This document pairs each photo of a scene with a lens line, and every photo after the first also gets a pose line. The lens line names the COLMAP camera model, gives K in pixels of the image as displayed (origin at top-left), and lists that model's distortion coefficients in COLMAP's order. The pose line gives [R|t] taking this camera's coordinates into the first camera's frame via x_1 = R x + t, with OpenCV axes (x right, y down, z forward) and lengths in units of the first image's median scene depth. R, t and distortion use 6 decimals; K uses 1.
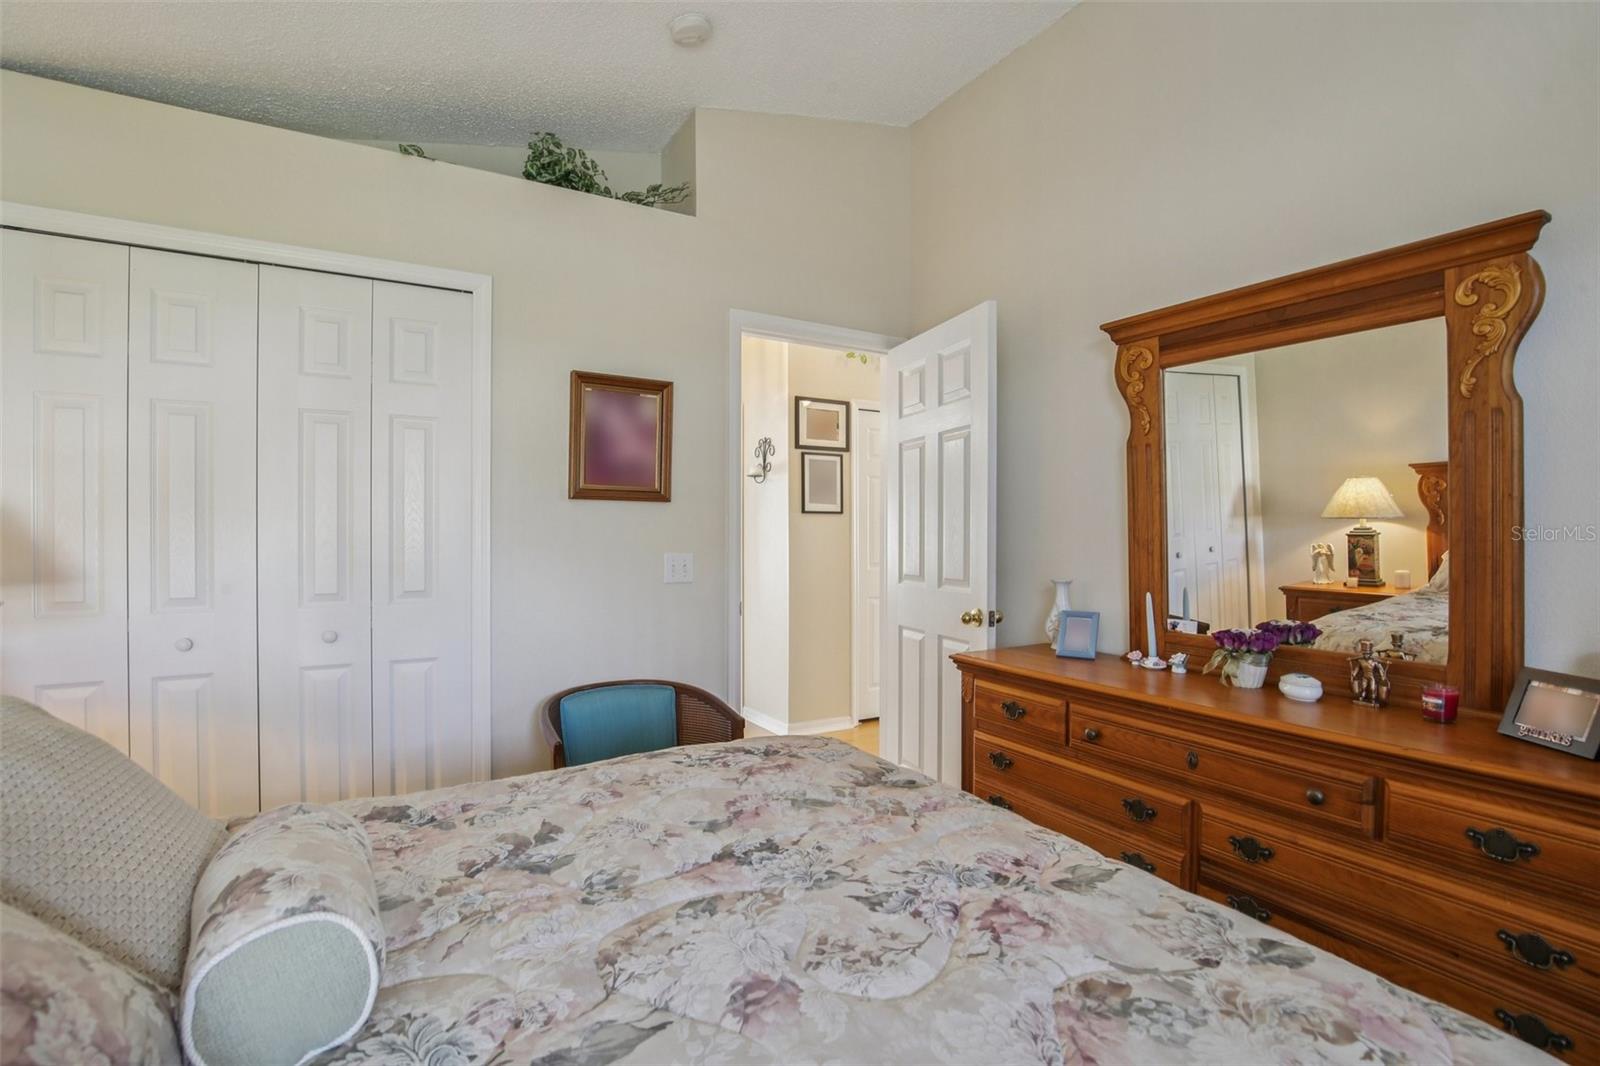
lens RADIAL K [[749.1, 0, 793.7], [0, 749.1, 550.7], [0, 0, 1]] dist [-0.022979, 0.000606]
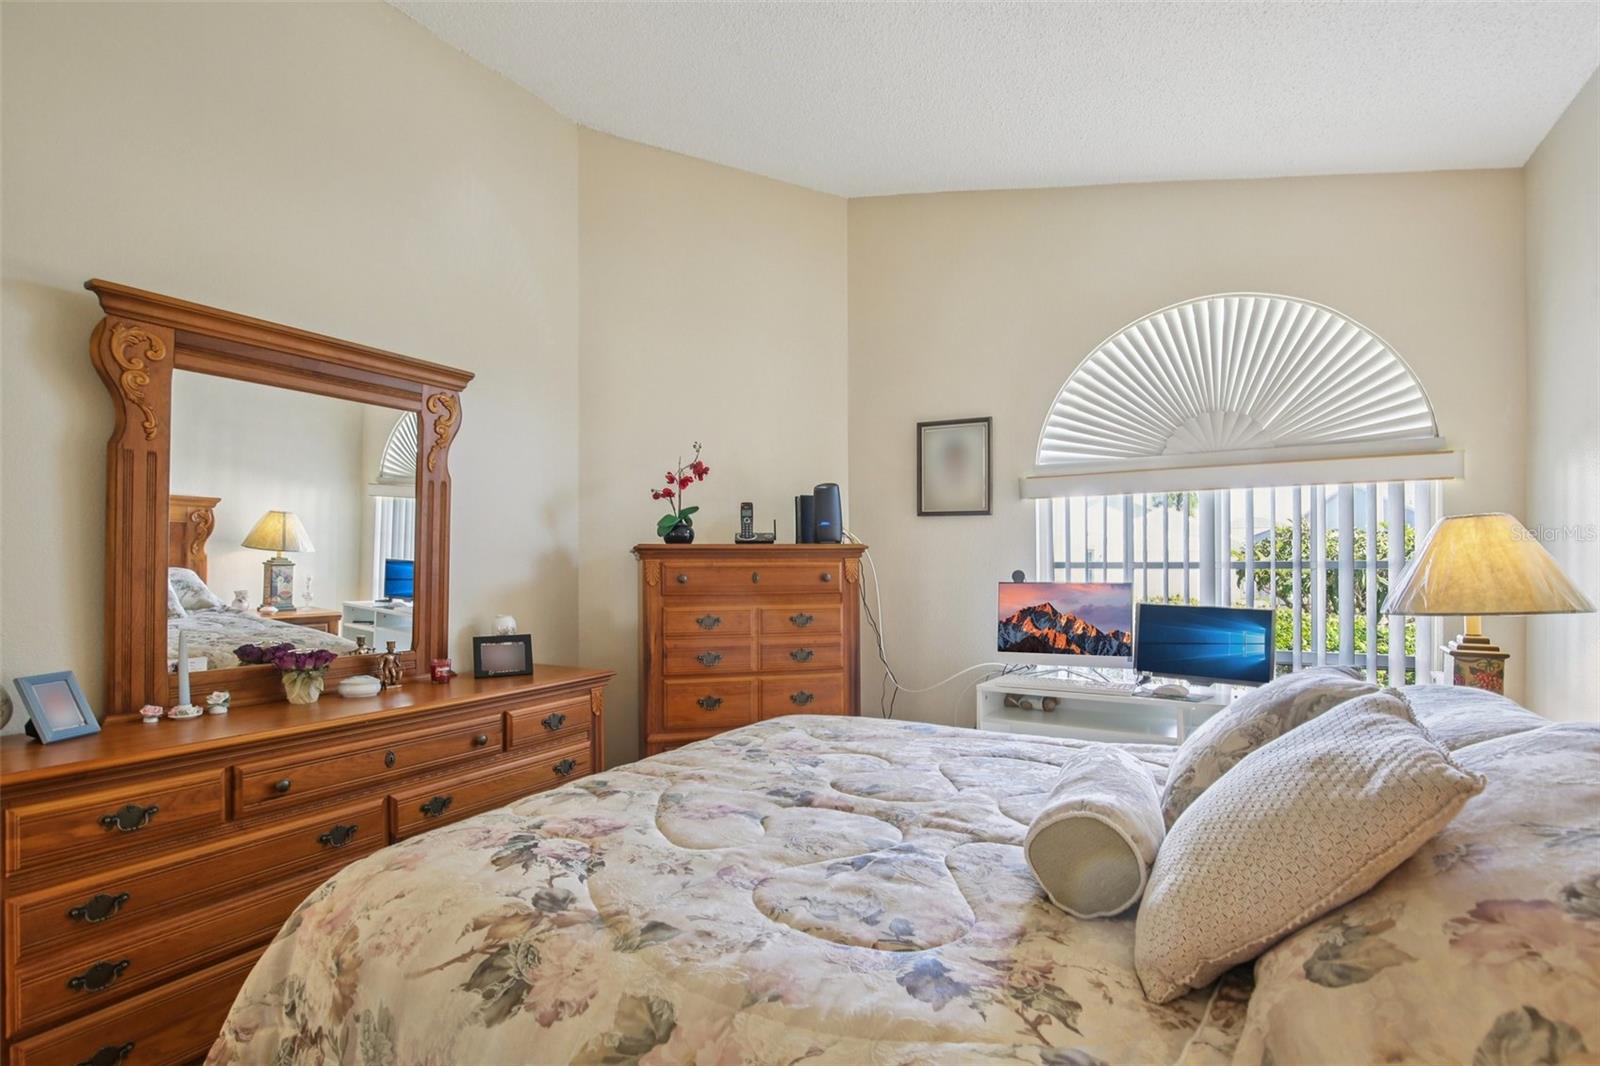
lens RADIAL K [[749.1, 0, 793.7], [0, 749.1, 550.7], [0, 0, 1]] dist [-0.022979, 0.000606]
pose [[-0.494506, 0.018574, 0.868976, -0.749684], [0.030585, 0.999524, -0.003959, -0.010781], [-0.868636, 0.024620, -0.494839, 1.016867]]
